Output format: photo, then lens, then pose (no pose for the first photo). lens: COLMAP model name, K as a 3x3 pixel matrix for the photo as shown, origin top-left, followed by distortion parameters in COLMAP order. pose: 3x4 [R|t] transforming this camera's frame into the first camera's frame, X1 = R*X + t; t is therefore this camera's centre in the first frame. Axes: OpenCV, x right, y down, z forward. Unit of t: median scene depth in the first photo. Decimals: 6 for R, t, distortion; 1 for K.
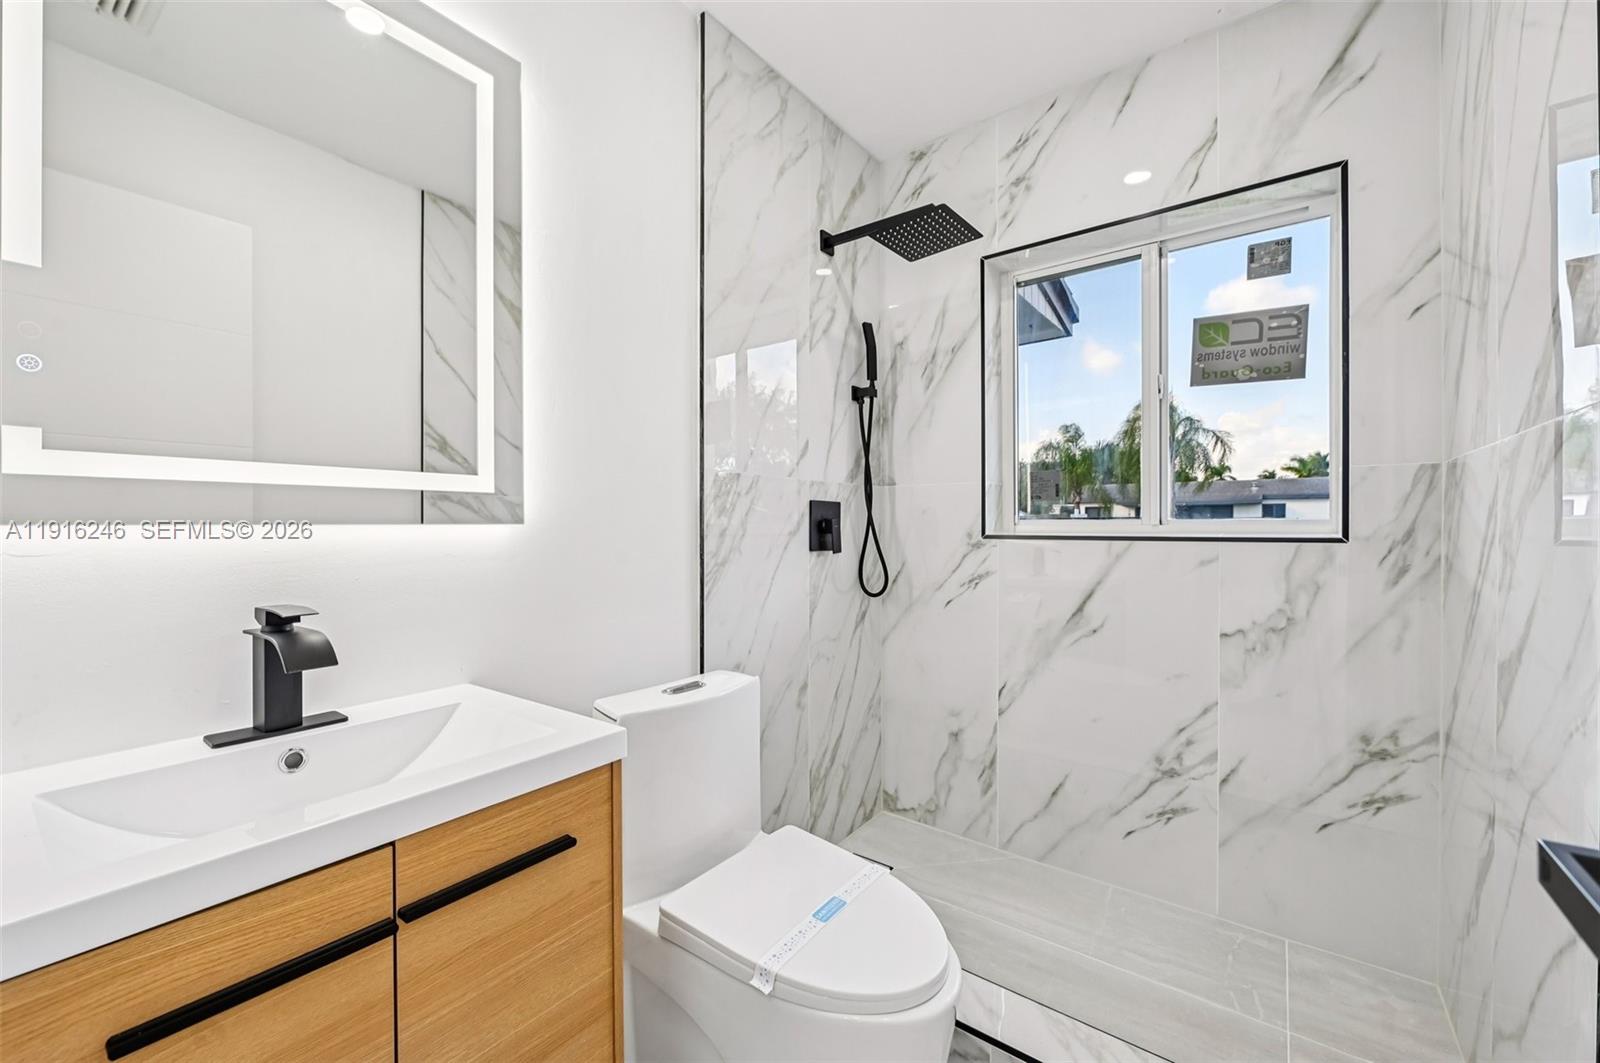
lens RADIAL K [[636.9, 0, 800.2], [0, 636.9, 529.6], [0, 0, 1]] dist [-0.006911, -0.000666]
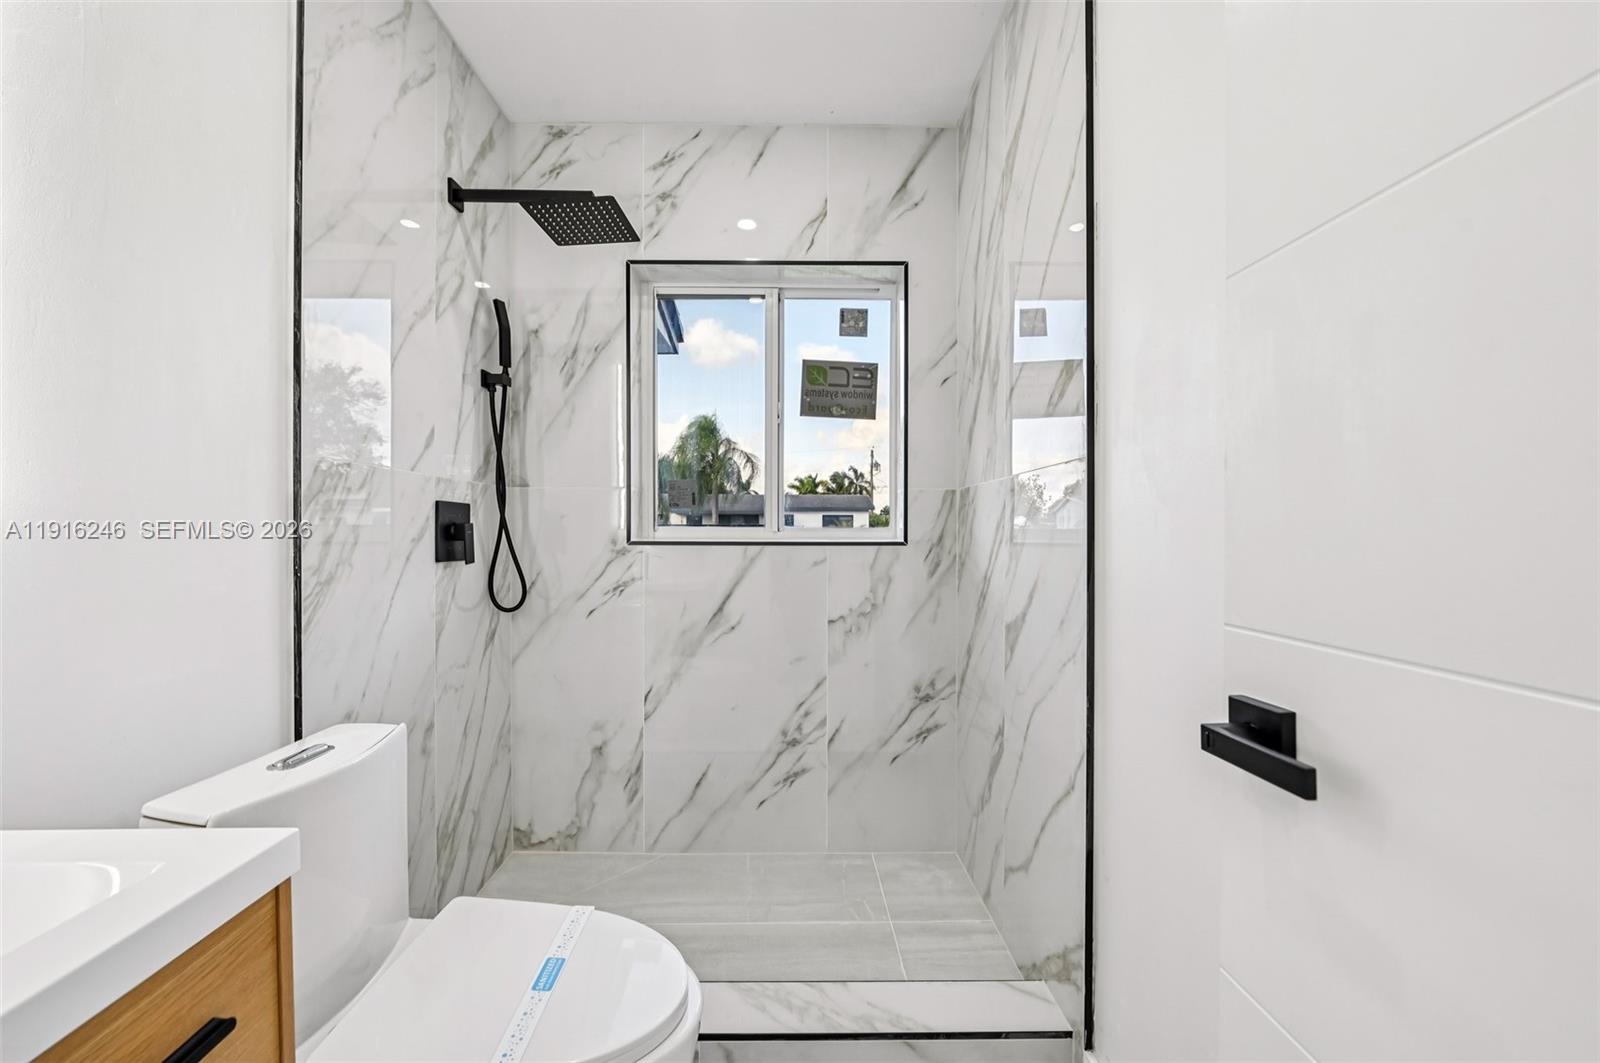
lens RADIAL K [[637.2, 0, 794.6], [0, 637.2, 536.2], [0, 0, 1]] dist [-0.004991, -0.003183]
pose [[0.784309, -0.001169, 0.620370, -0.137209], [0.000432, 0.999999, 0.001338, -0.000778], [-0.620371, -0.000782, 0.784308, 0.068097]]
